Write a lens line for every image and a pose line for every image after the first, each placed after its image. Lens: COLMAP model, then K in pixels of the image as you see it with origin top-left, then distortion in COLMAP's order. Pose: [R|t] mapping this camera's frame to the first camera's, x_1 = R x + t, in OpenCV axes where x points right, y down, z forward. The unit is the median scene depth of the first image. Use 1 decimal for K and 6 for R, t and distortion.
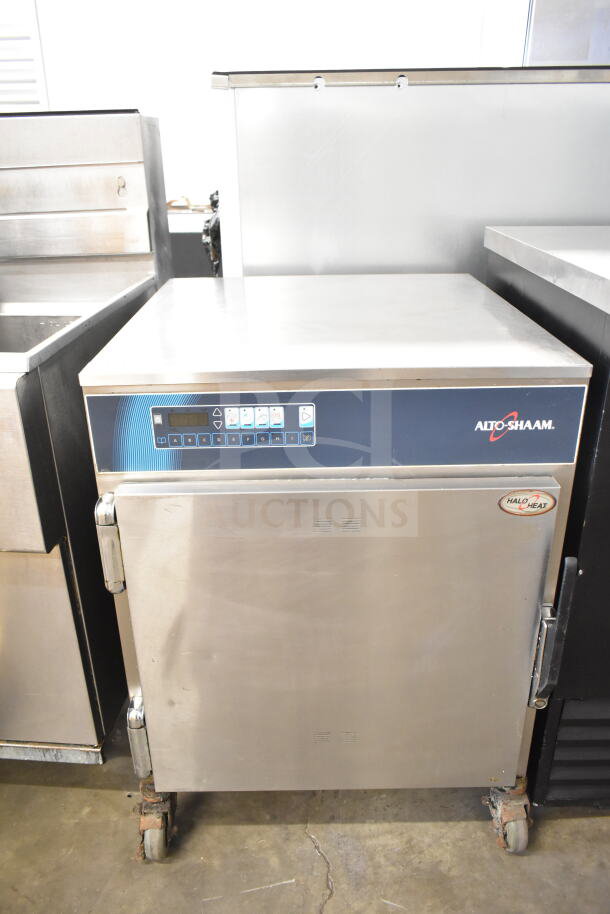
lens RADIAL K [[714.3, 0, 304.8], [0, 714.3, 458.7], [0, 0, 1]] dist [-0.028166, 0.006090]
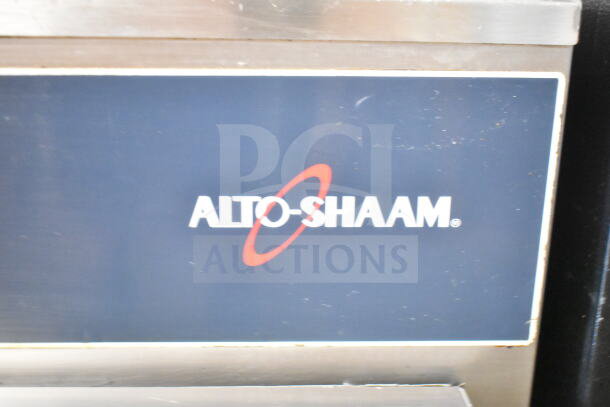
lens RADIAL K [[726.9, 0, 304.0], [0, 726.9, 203.5], [0, 0, 1]] dist [0.024608, 0.000000]
pose [[0.998803, 0.016678, 0.045979, 0.271696], [-0.010288, 0.990675, -0.135854, -0.009049], [-0.047816, 0.135218, 0.989661, 0.700710]]
